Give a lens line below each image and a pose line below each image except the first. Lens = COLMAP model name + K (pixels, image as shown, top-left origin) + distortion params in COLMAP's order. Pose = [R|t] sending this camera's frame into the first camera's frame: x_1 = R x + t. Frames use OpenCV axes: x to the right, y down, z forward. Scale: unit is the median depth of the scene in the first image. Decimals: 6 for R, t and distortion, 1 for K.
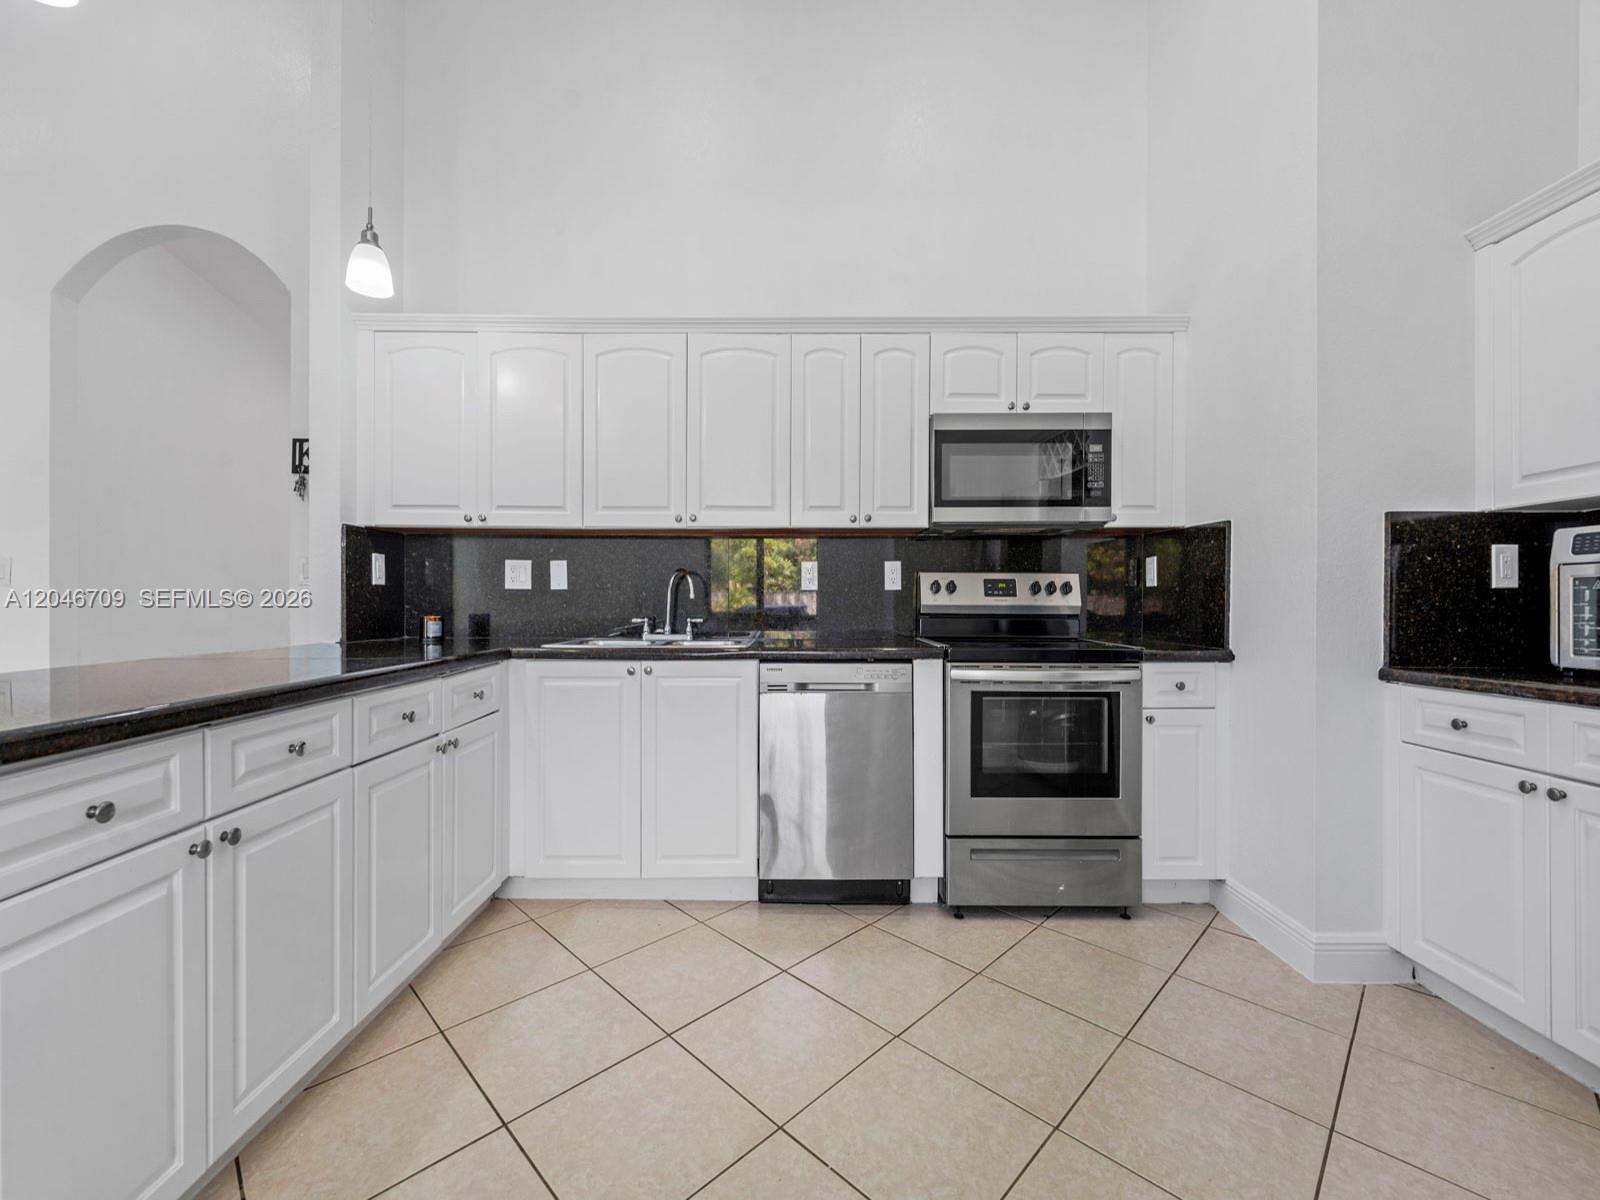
lens RADIAL K [[649.5, 0, 796.2], [0, 649.5, 598.2], [0, 0, 1]] dist [0.002381, 0.000172]
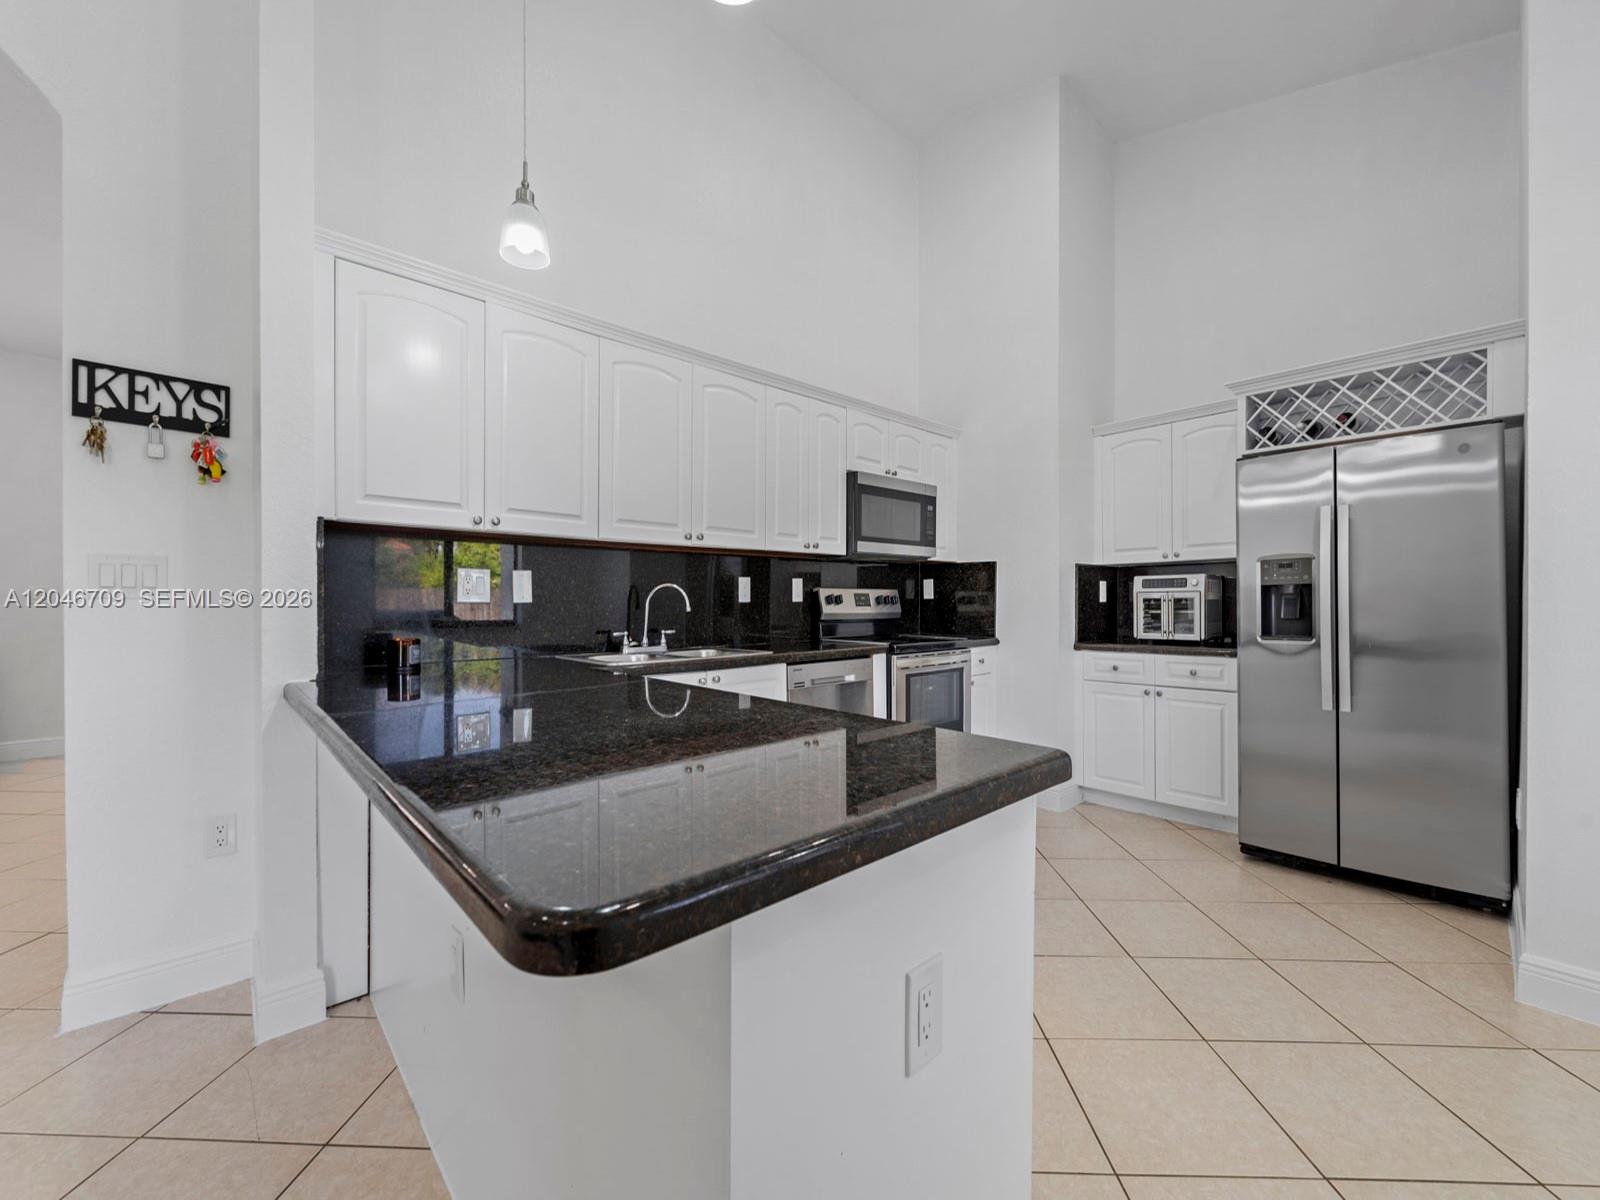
lens RADIAL K [[649.5, 0, 760.2], [0, 649.5, 603.3], [0, 0, 1]] dist [0.002381, 0.000172]
pose [[0.747659, -0.006751, 0.664048, -0.815058], [0.002249, 0.999968, 0.007634, -0.021829], [-0.664079, -0.004214, 0.747651, 0.129687]]
